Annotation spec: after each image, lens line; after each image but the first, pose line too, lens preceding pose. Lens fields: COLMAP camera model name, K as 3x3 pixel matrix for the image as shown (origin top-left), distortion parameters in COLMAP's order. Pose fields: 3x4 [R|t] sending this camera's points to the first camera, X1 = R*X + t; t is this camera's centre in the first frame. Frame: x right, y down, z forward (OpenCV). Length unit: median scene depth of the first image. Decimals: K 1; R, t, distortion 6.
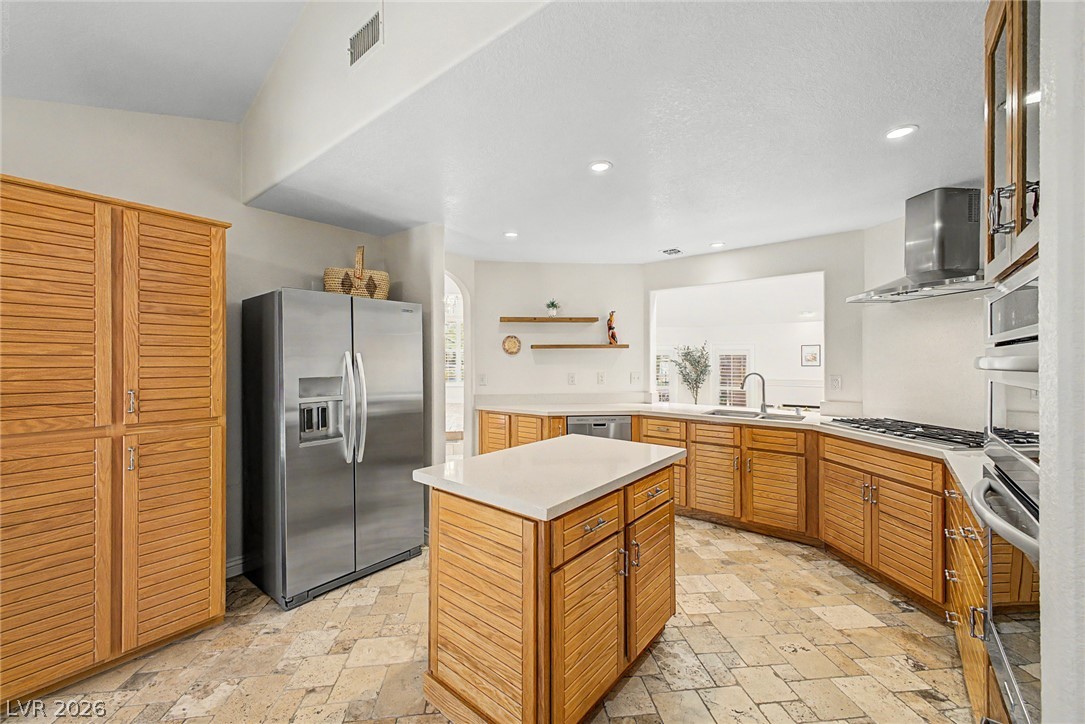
lens RADIAL K [[430.2, 0, 543.4], [0, 430.2, 357.2], [0, 0, 1]] dist [0.024462, -0.006813]
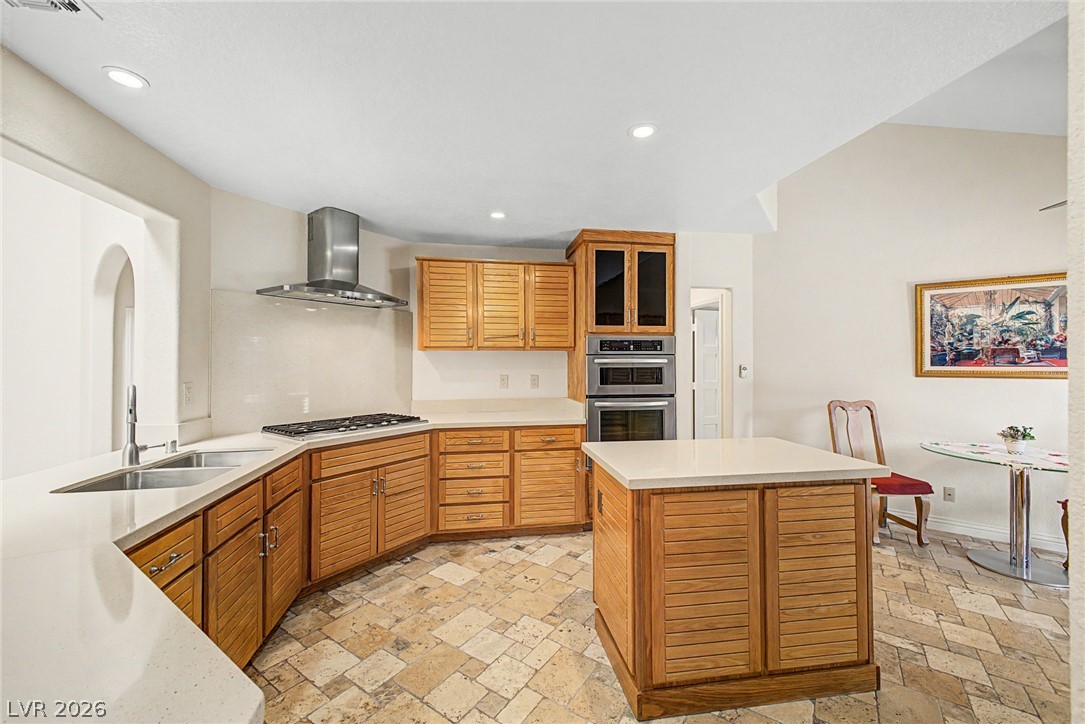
lens RADIAL K [[430.2, 0, 543.4], [0, 430.2, 357.2], [0, 0, 1]] dist [0.024462, -0.006813]
pose [[-0.753790, 0.006976, 0.657078, -0.242551], [-0.005845, 0.999833, -0.017321, 0.016733], [-0.657090, -0.016897, -0.753623, 1.529716]]
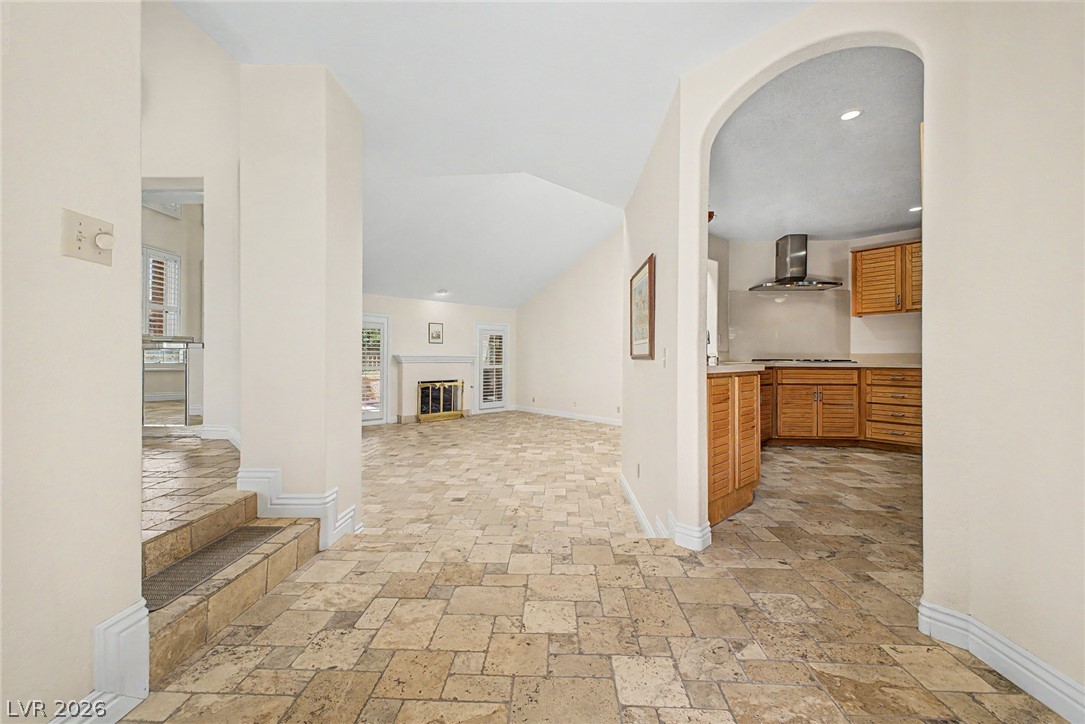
lens RADIAL K [[430.2, 0, 543.4], [0, 430.2, 357.2], [0, 0, 1]] dist [0.024462, -0.006813]
pose [[0.136037, -0.001386, 0.990703, -1.145279], [-0.009733, 0.999949, 0.002735, 0.161999], [-0.990656, -0.010015, 0.136017, 1.861425]]
